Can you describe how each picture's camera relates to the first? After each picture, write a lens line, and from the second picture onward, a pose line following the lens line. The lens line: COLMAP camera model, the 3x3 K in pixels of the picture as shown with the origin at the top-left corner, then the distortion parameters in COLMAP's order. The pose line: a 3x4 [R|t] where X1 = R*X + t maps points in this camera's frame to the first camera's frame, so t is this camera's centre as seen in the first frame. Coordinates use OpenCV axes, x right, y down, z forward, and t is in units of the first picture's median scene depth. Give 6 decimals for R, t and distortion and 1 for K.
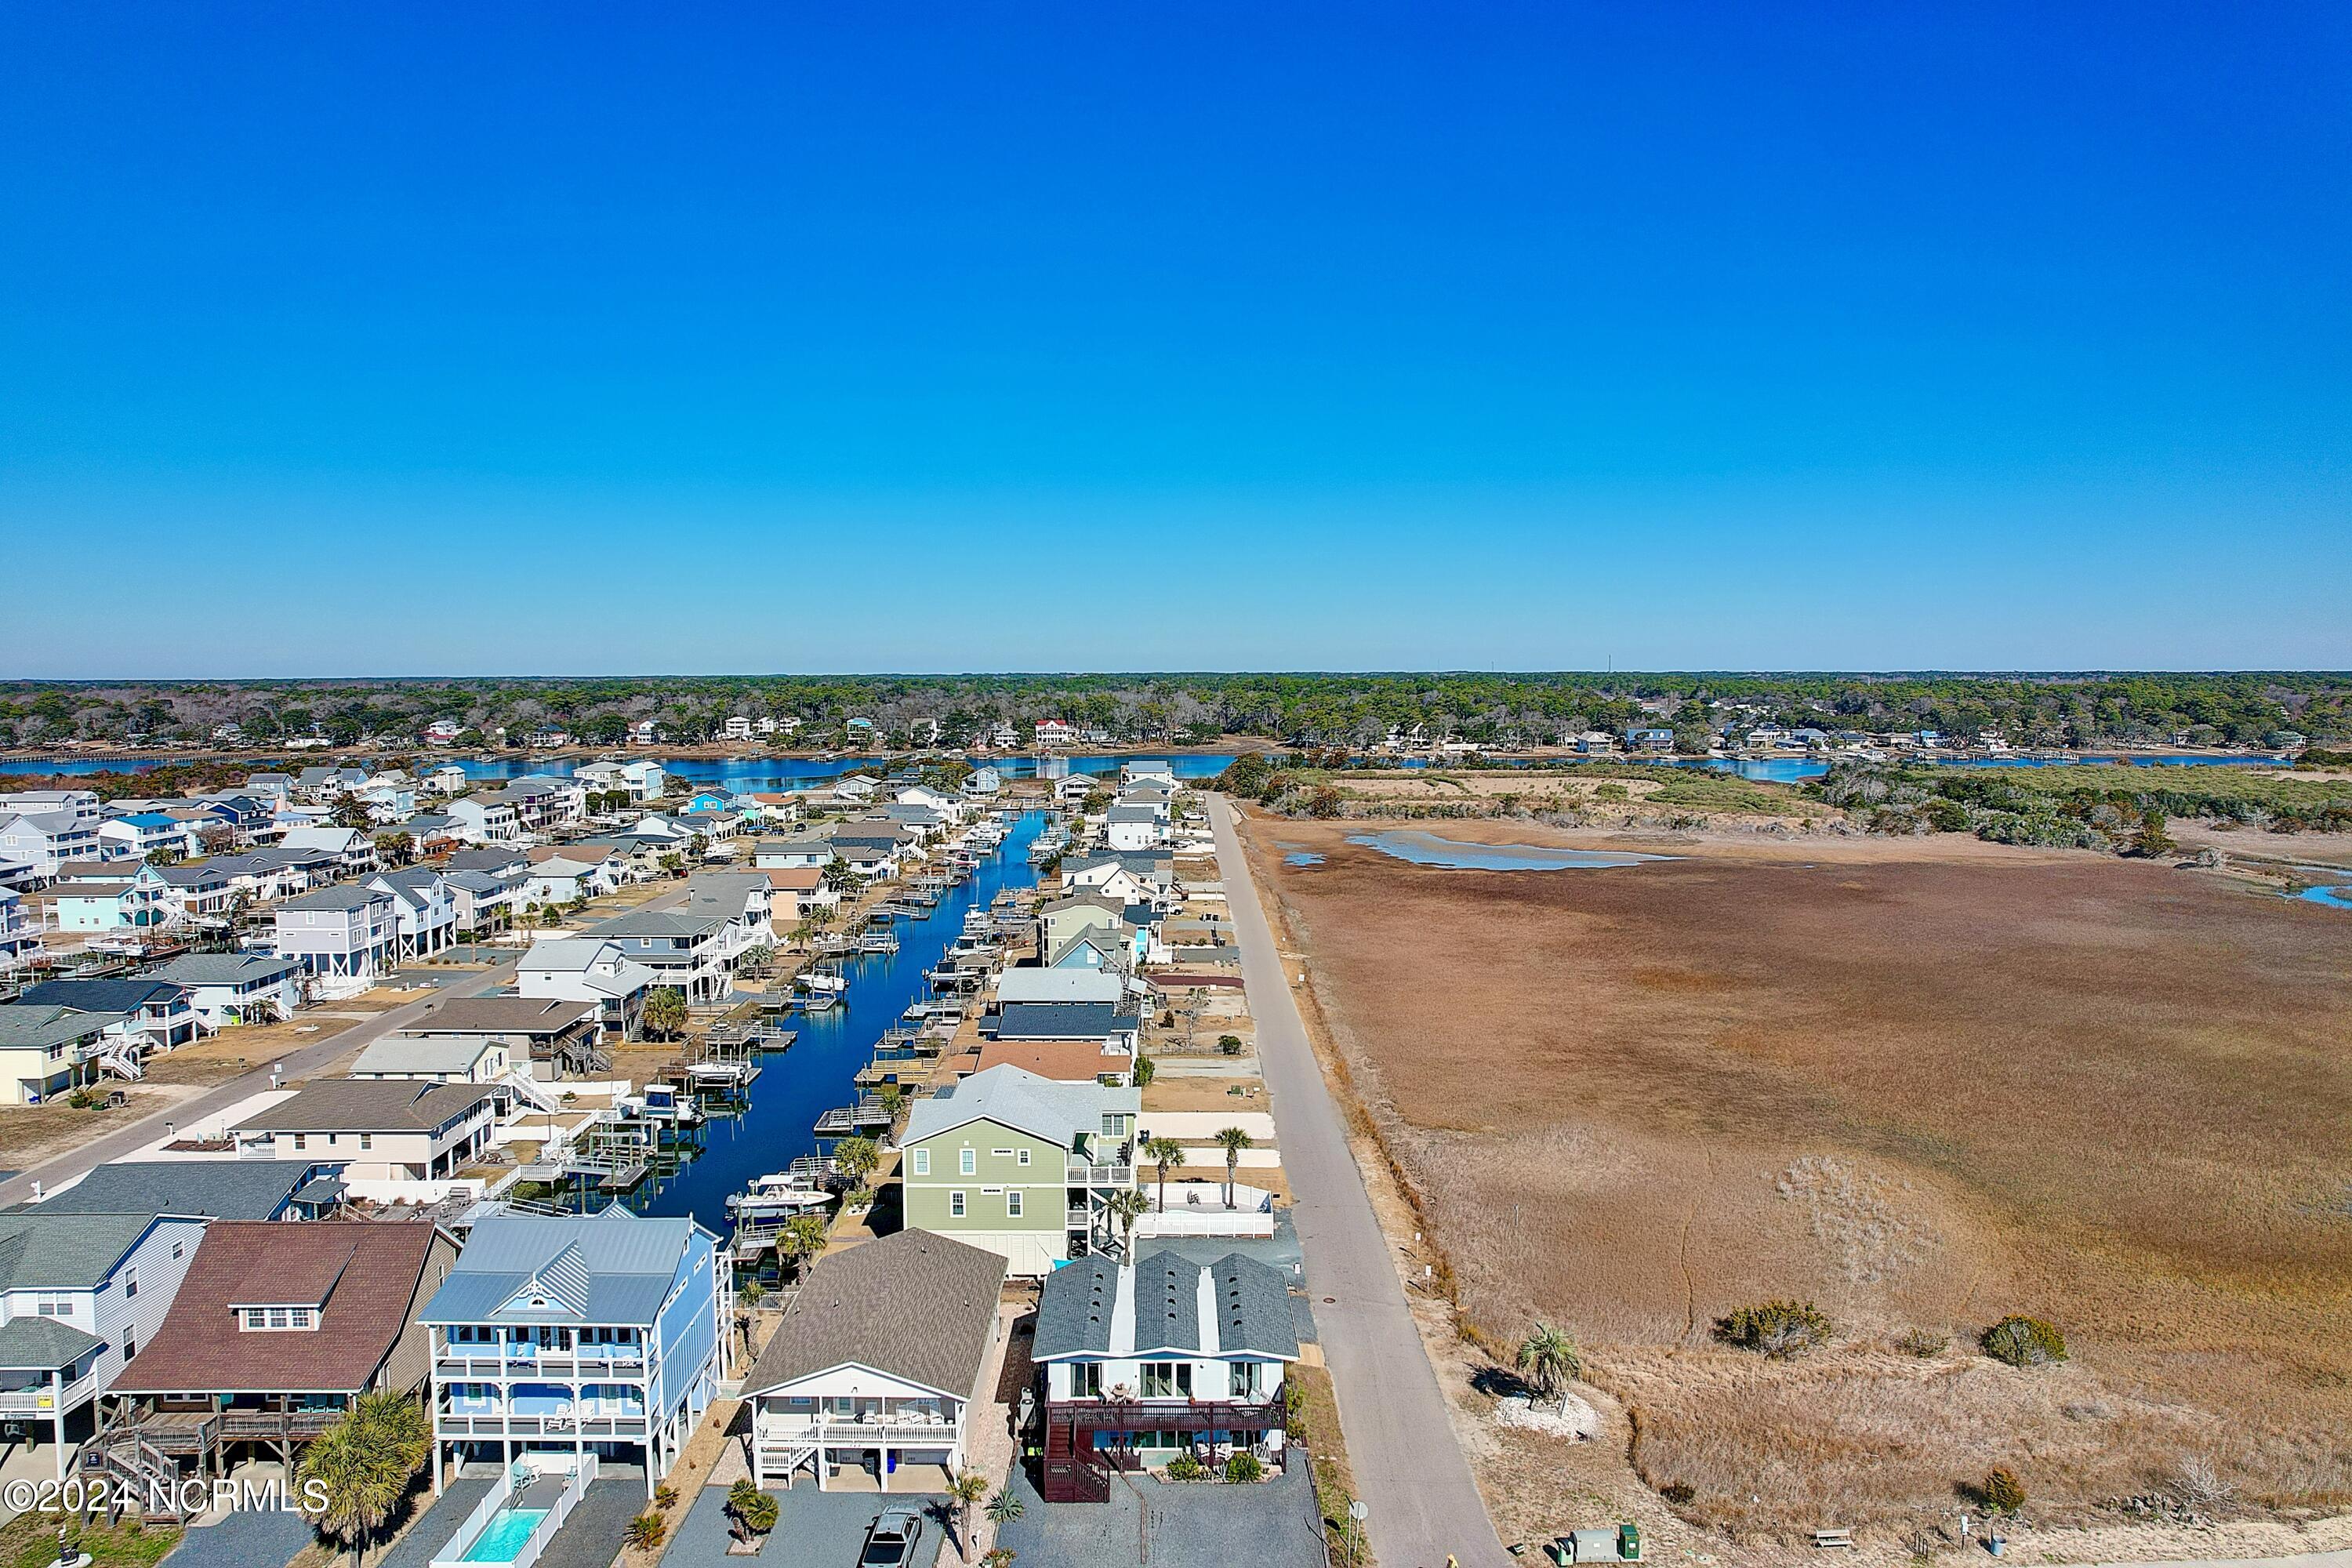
lens RADIAL K [[1505.0, 0, 1160.0], [0, 1505.0, 778.0], [0, 0, 1]] dist [-0.074473, 0.070423]
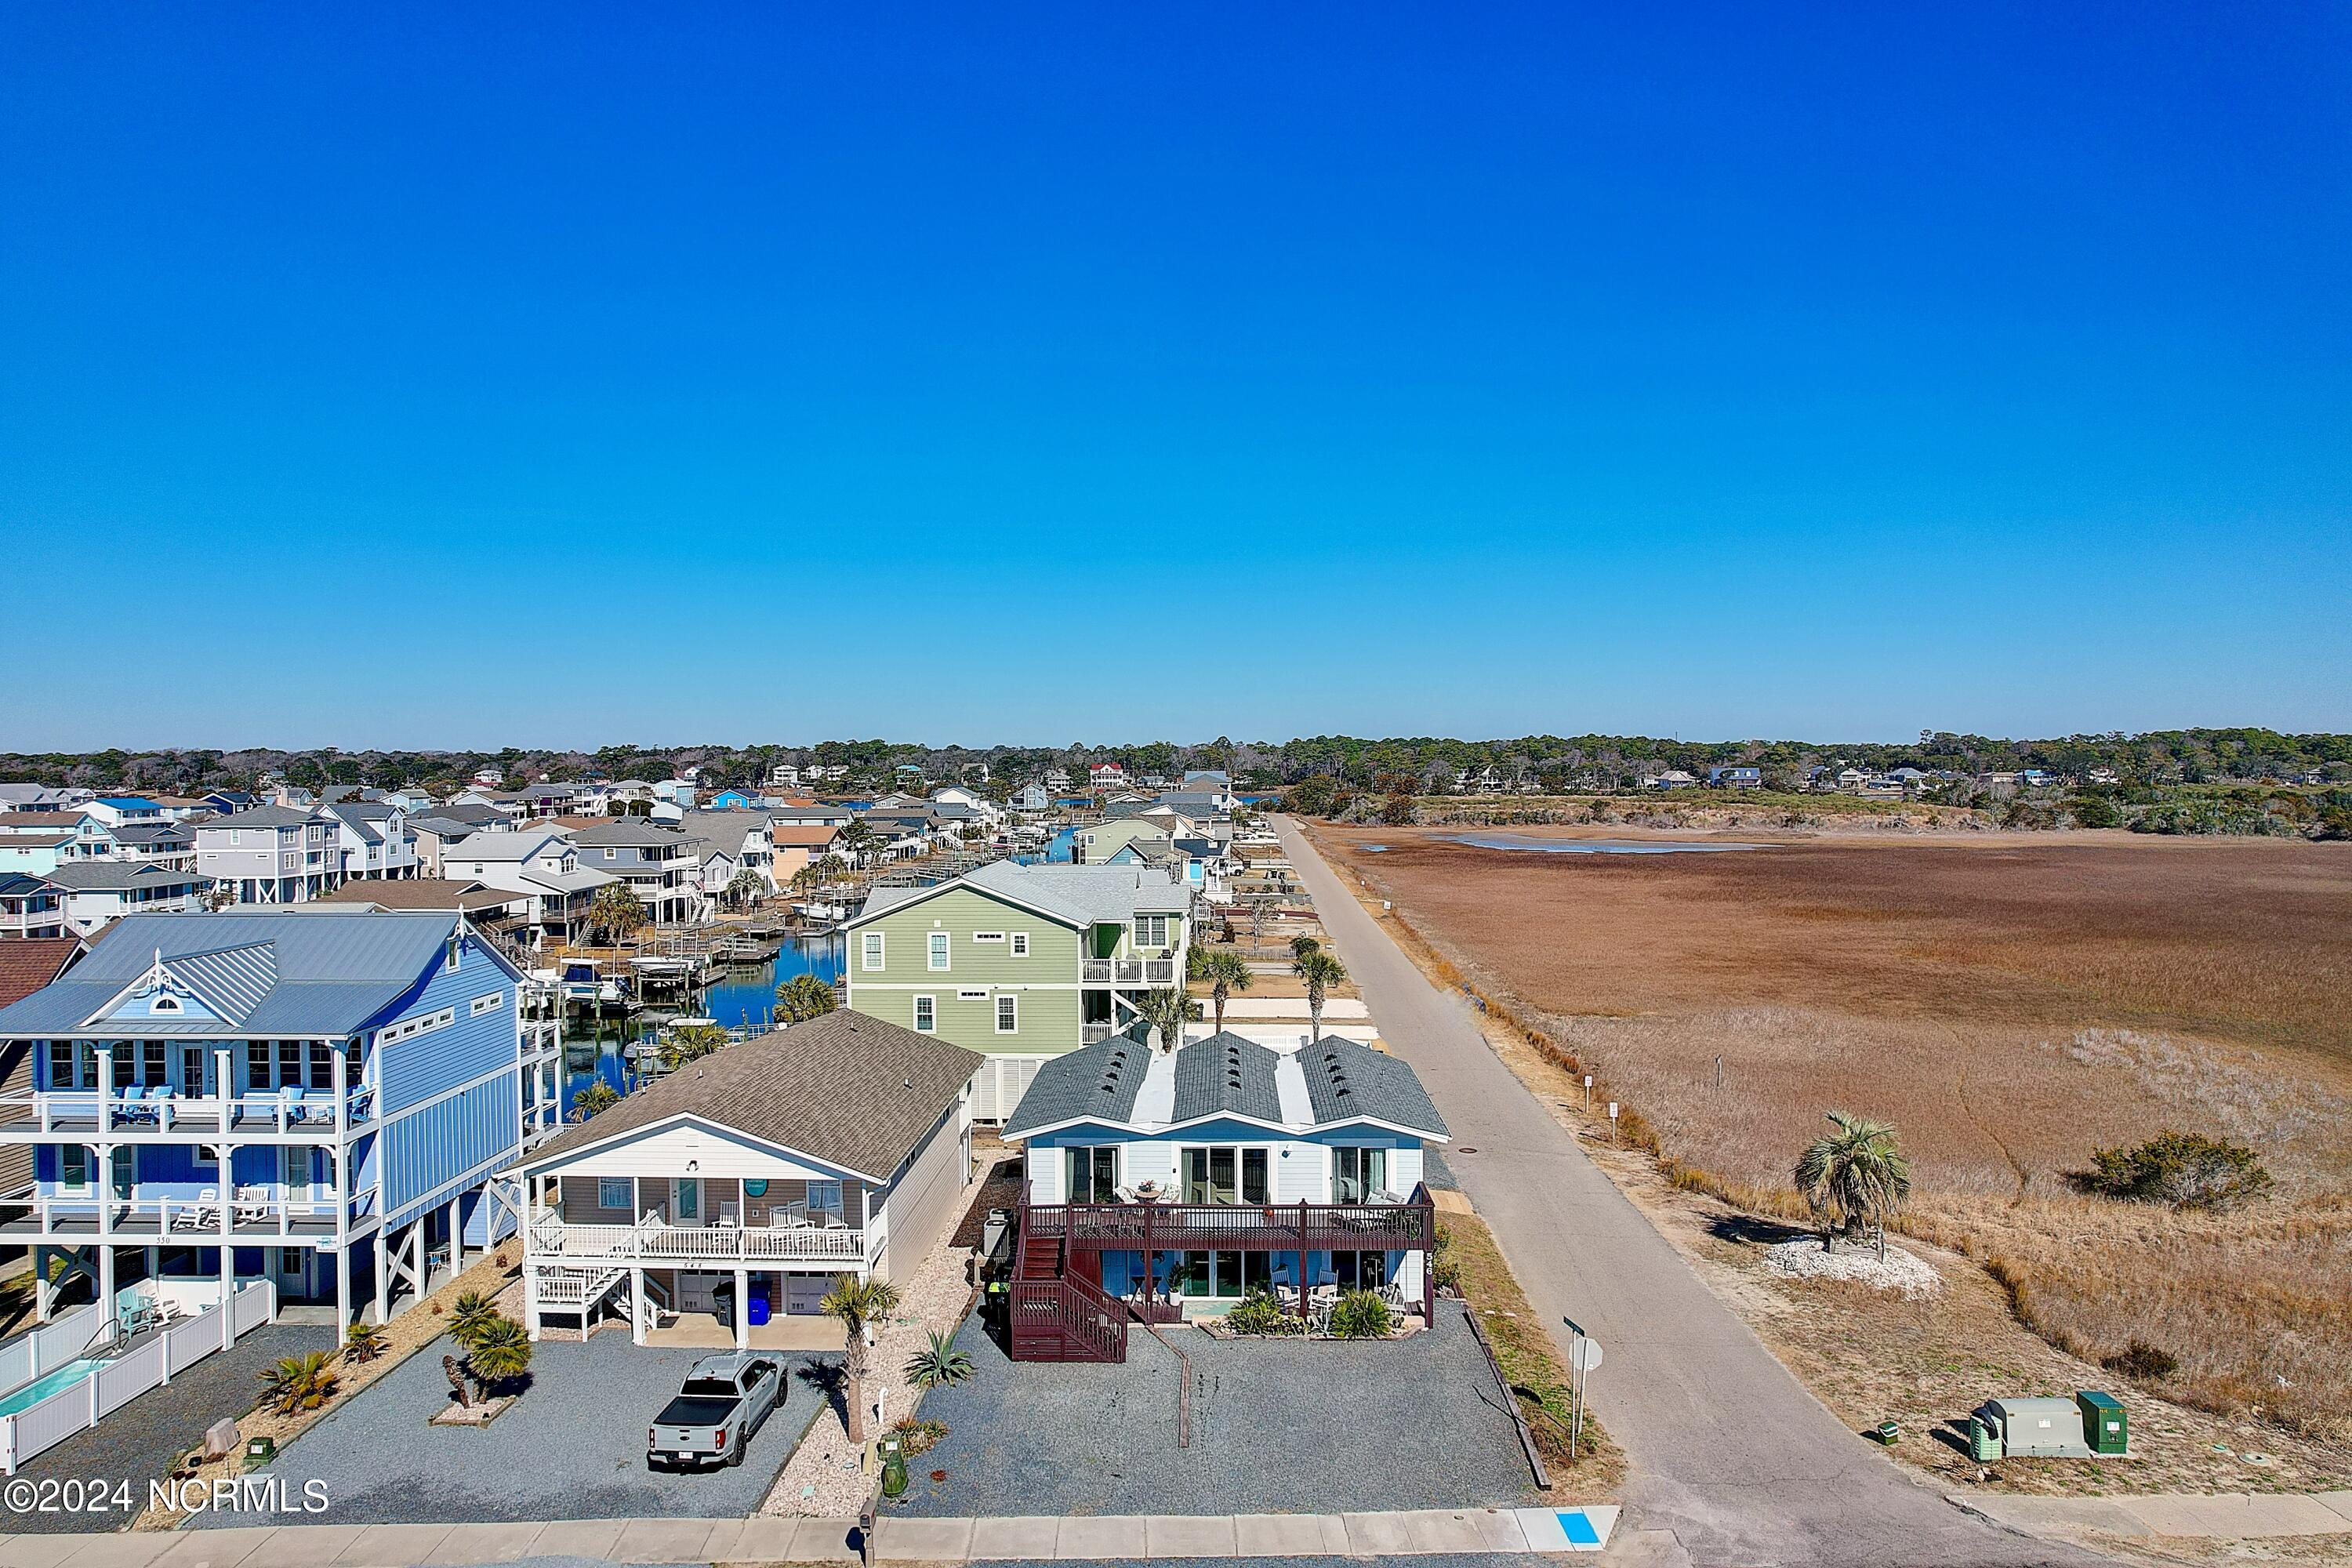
lens RADIAL K [[1505.0, 0, 1160.0], [0, 1505.0, 778.0], [0, 0, 1]] dist [-0.074473, 0.070423]
pose [[0.999217, -0.003308, -0.039432, 0.001473], [0.000983, 0.998268, -0.058818, 0.188865], [0.039558, 0.058733, 0.997490, 0.265540]]
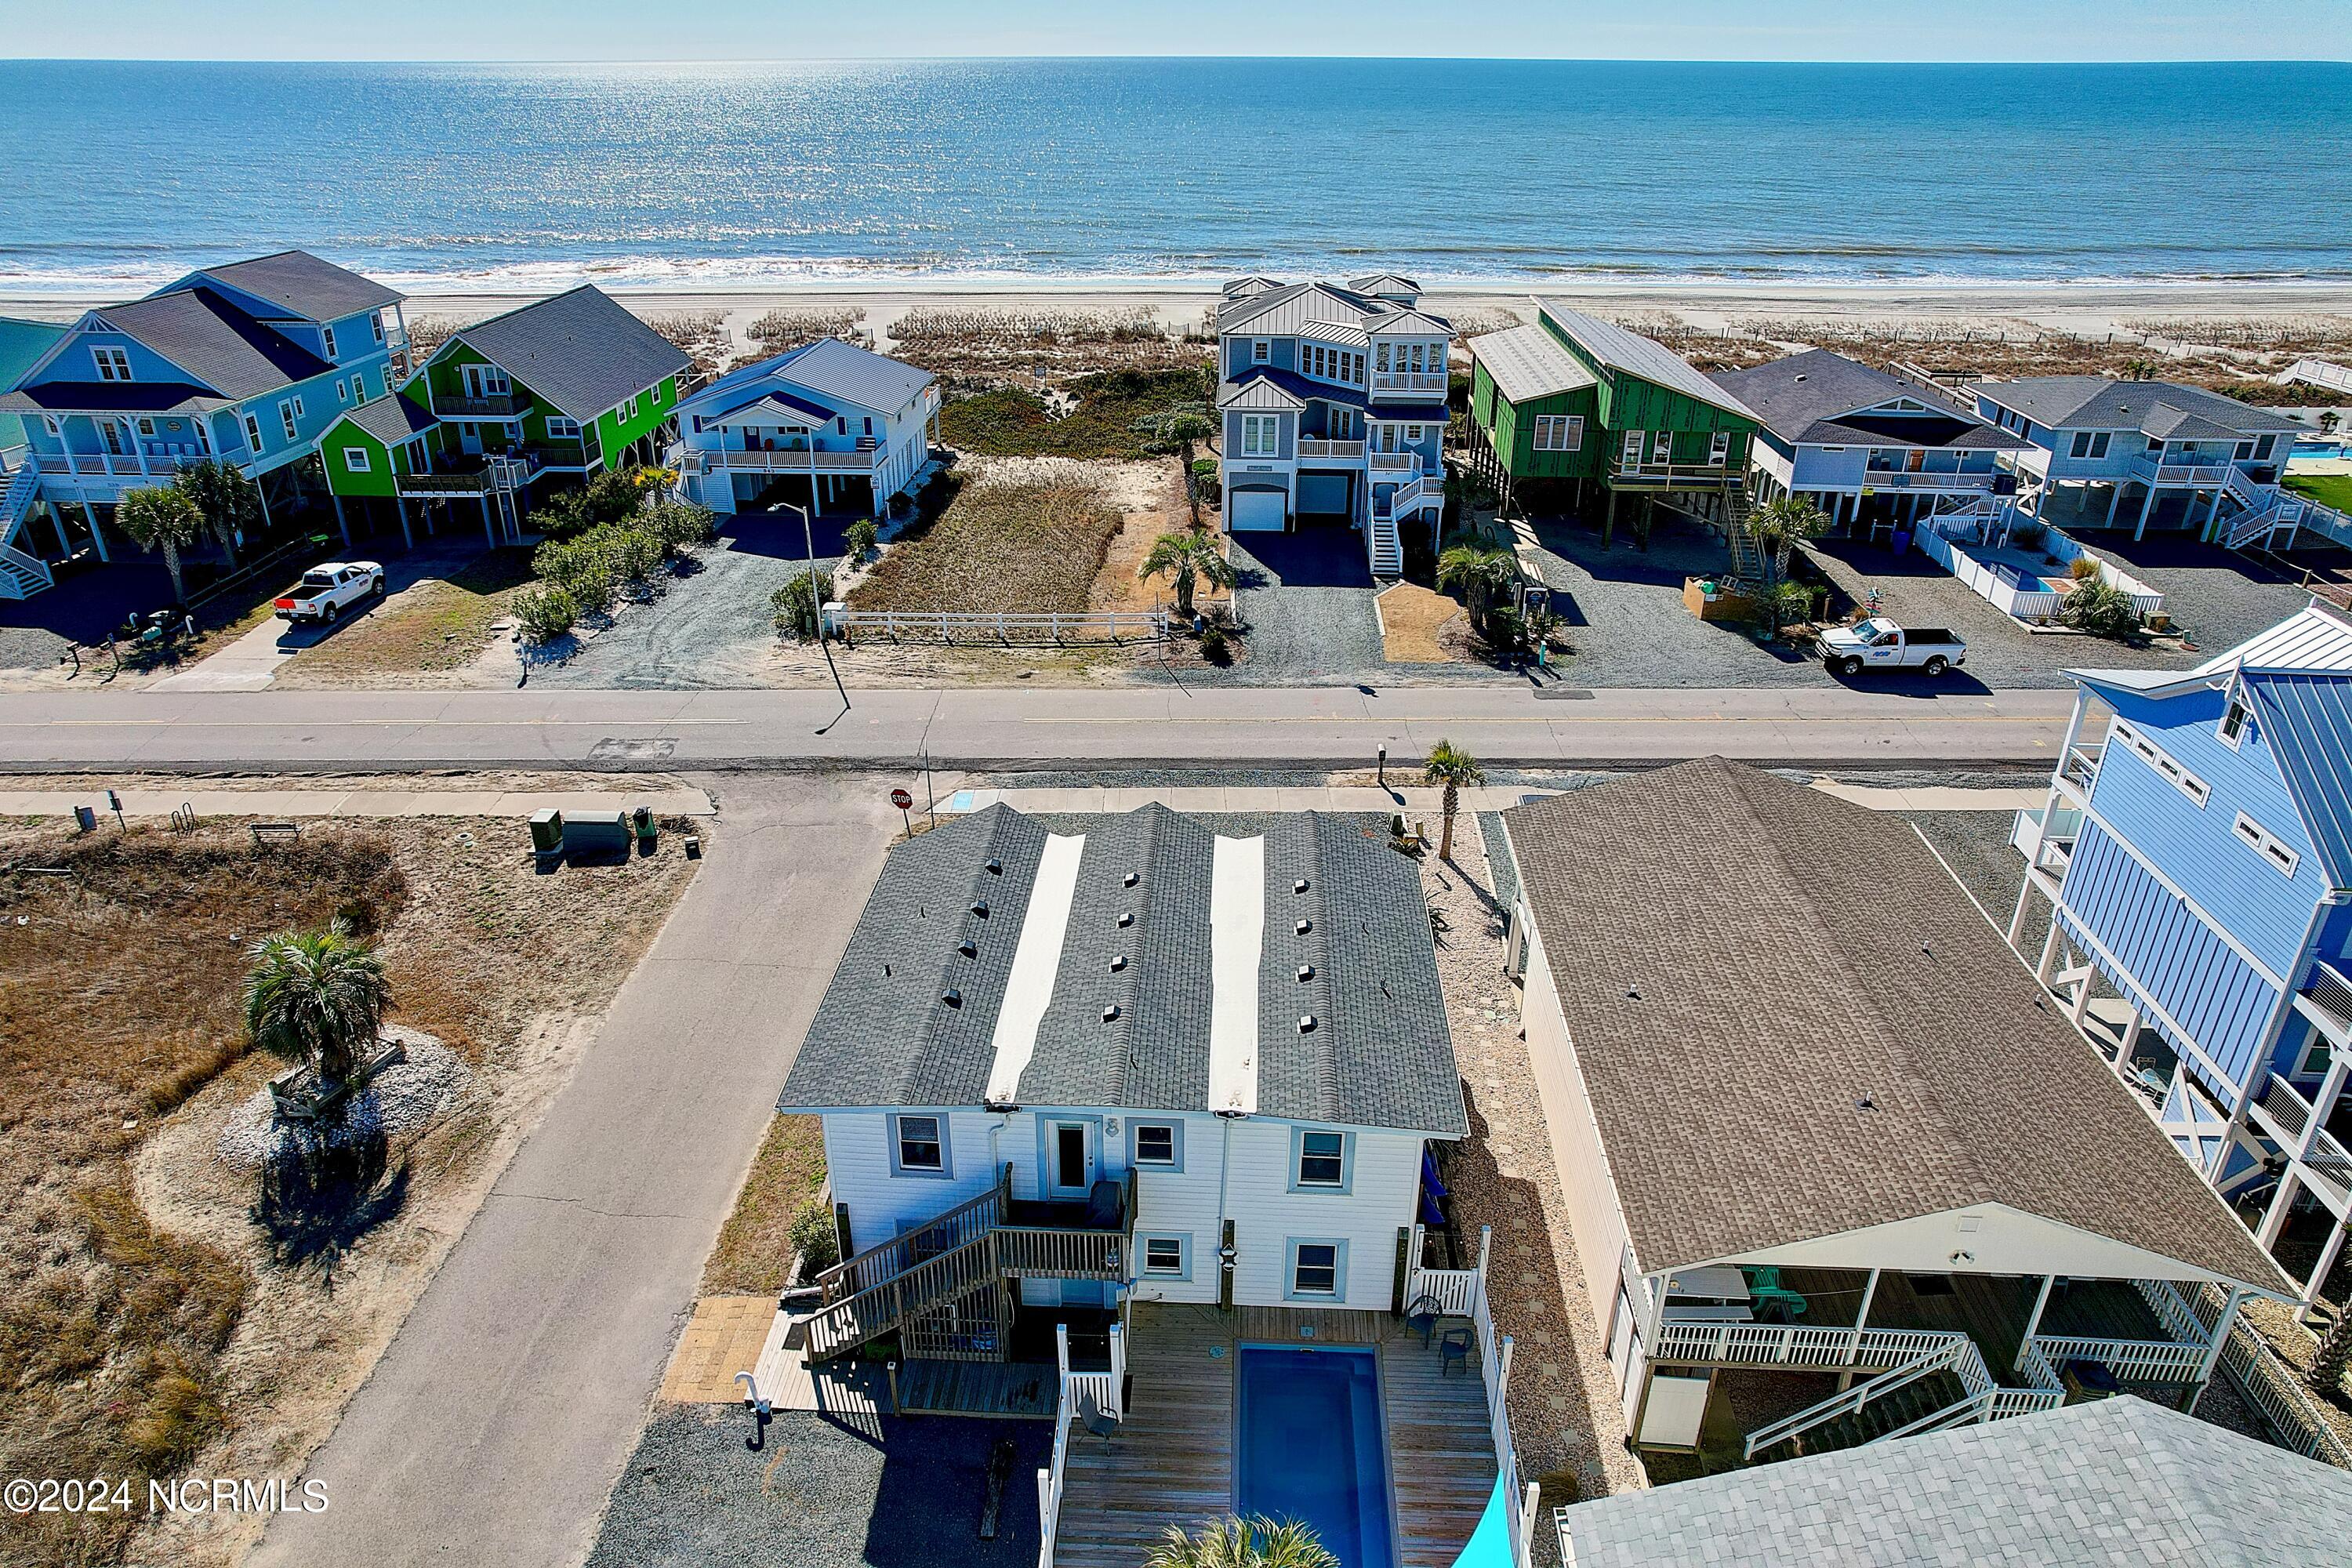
lens RADIAL K [[1501.4, 0, 1160.0], [0, 1501.4, 785.5], [0, 0, 1]] dist [-0.064392, 0.053079]
pose [[-0.998497, -0.021862, 0.050257, -0.015926], [0.006570, 0.862640, 0.505776, 0.072603], [-0.054412, 0.505346, -0.861199, 0.960657]]
